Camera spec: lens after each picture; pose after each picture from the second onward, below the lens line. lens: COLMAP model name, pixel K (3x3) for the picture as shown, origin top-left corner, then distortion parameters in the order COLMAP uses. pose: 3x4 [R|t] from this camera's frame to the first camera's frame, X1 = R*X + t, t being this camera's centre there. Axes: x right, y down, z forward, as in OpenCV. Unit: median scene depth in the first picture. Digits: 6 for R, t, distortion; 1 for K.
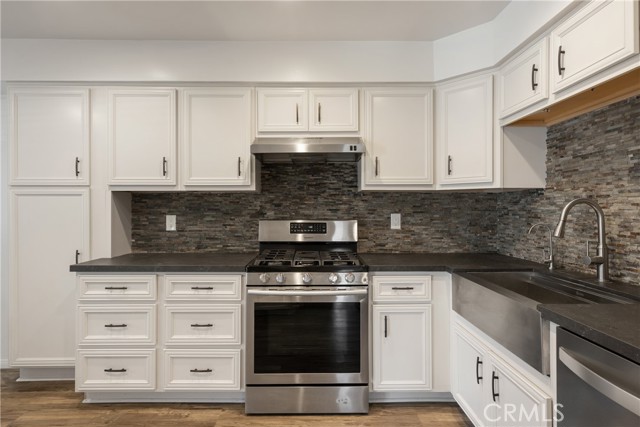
lens RADIAL K [[358.9, 0, 317.6], [0, 358.9, 208.9], [0, 0, 1]] dist [0.005602, 0.001095]
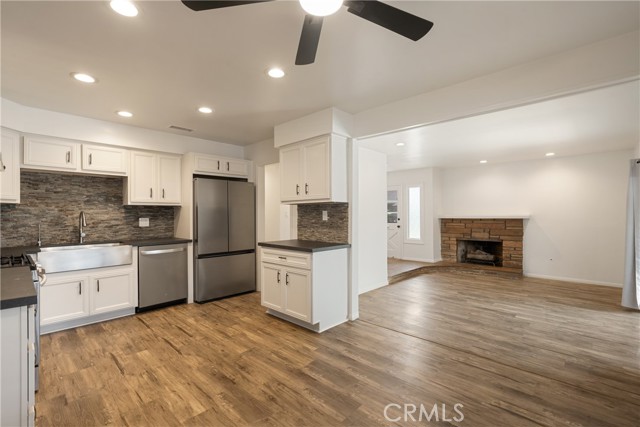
lens RADIAL K [[287.5, 0, 317.3], [0, 287.5, 215.3], [0, 0, 1]] dist [-0.003810, 0.001990]
pose [[-0.722160, 0.003814, 0.691715, -1.309190], [0.007895, 0.999965, 0.002729, 0.005680], [-0.691681, 0.007432, -0.722165, 0.910984]]
